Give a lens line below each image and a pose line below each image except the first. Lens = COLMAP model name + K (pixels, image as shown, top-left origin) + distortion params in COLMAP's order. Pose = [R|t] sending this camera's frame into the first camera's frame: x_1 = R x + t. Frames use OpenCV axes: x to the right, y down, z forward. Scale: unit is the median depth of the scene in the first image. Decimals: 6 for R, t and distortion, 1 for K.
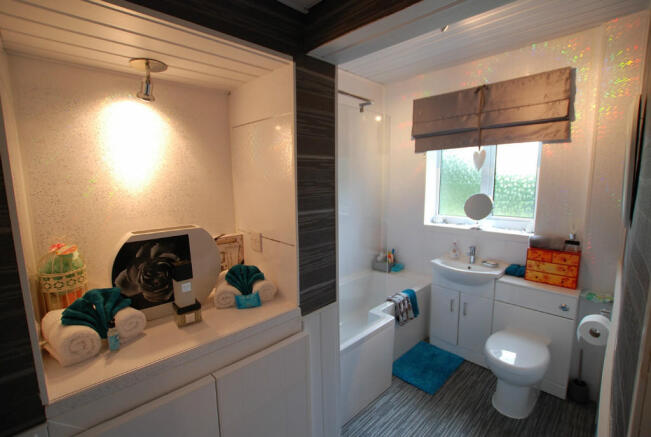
lens RADIAL K [[296.7, 0, 325.9], [0, 296.7, 220.2], [0, 0, 1]] dist [-0.013302, 0.002786]
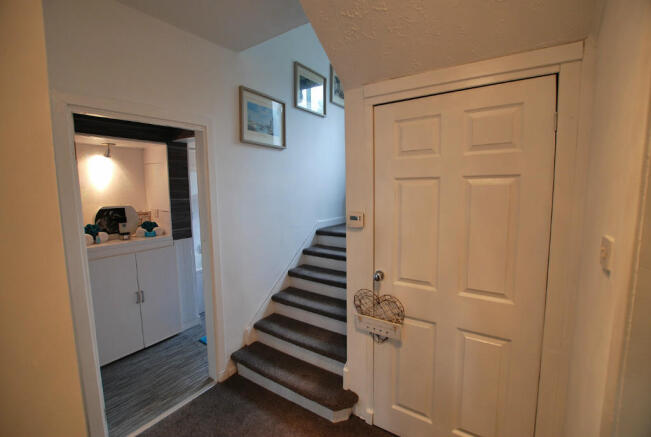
lens RADIAL K [[296.7, 0, 324.6], [0, 296.7, 219.2], [0, 0, 1]] dist [-0.013302, 0.002786]
pose [[0.982593, -0.011257, 0.185430, 0.765925], [0.014448, 0.999770, -0.015865, 0.213303], [-0.185208, 0.018268, 0.982529, -1.839032]]
